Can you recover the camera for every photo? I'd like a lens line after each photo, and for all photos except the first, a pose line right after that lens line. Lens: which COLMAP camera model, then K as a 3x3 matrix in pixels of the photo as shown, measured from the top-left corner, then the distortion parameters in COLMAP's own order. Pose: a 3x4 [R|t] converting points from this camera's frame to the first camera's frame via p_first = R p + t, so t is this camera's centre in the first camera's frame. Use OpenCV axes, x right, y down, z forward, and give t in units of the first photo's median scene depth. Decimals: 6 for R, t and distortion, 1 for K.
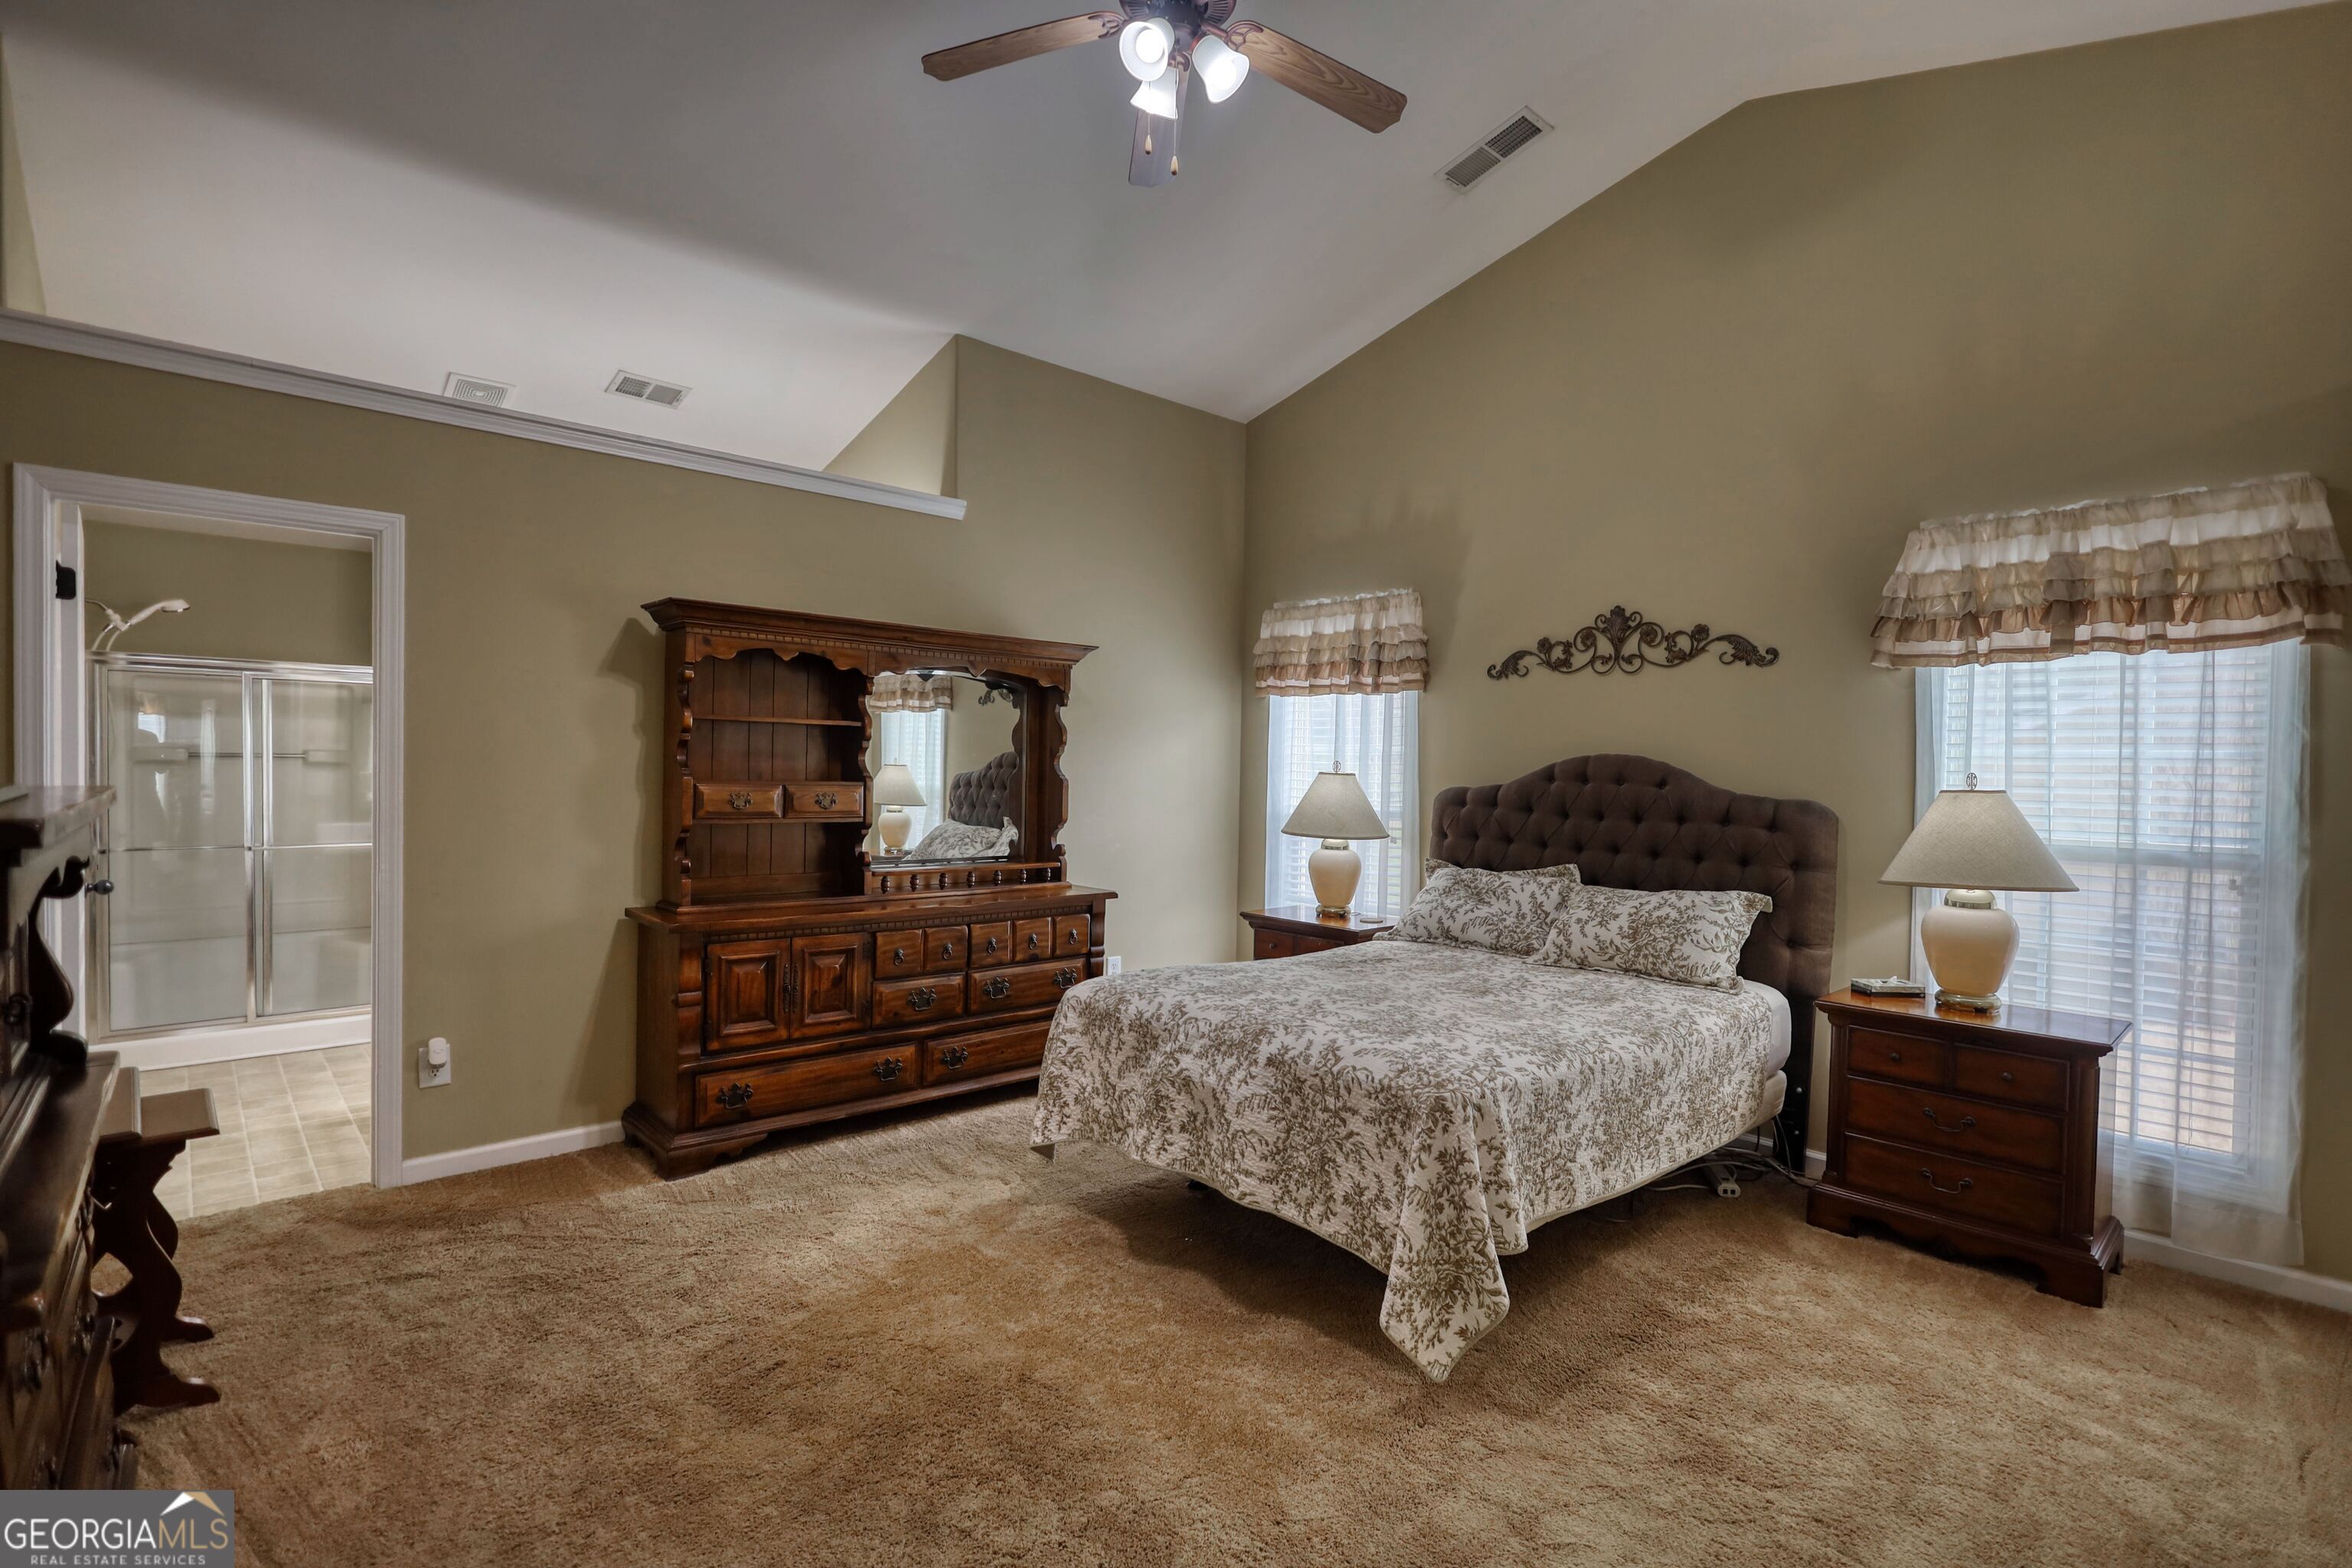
lens RADIAL K [[1107.2, 0, 1167.2], [0, 1107.2, 773.8], [0, 0, 1]] dist [0.003724, 0.000408]
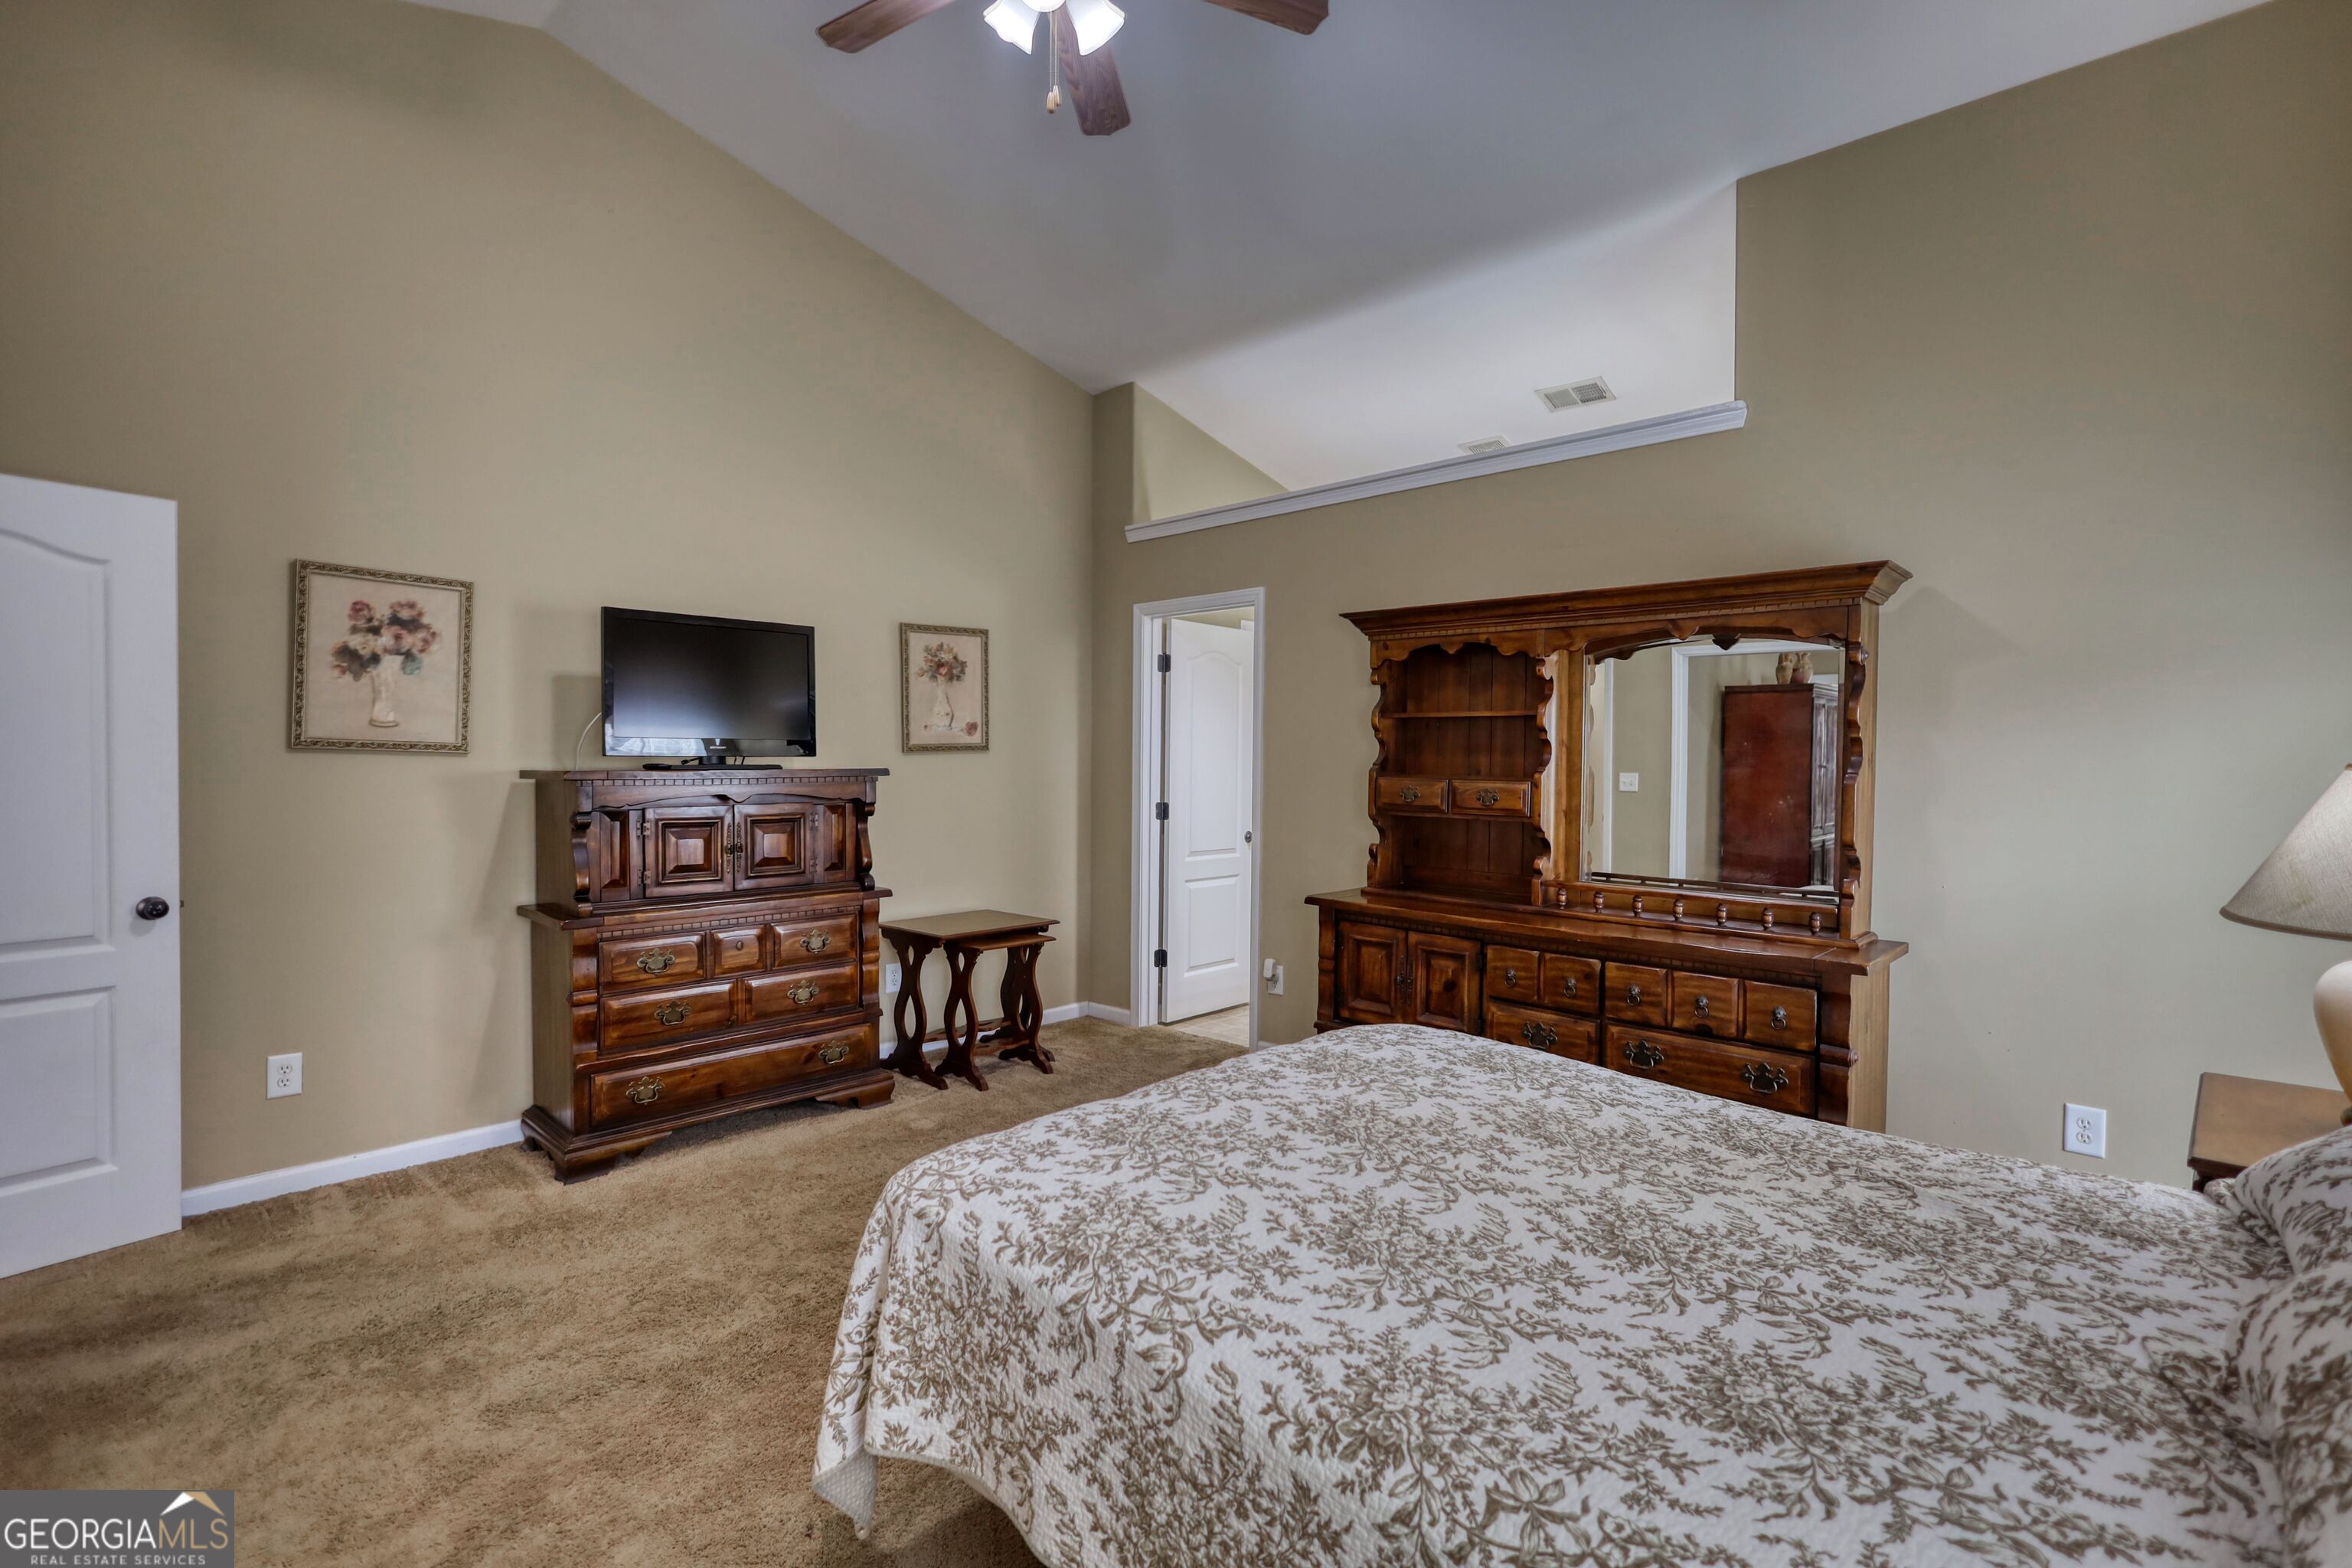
lens RADIAL K [[1089.2, 0, 1191.6], [0, 1089.2, 780.9], [0, 0, 1]] dist [0.001082, 0.000203]
pose [[0.094315, 0.004233, -0.995533, 0.587632], [-0.016238, 0.999864, 0.002713, 0.012050], [0.995410, 0.015909, 0.094371, 0.666693]]
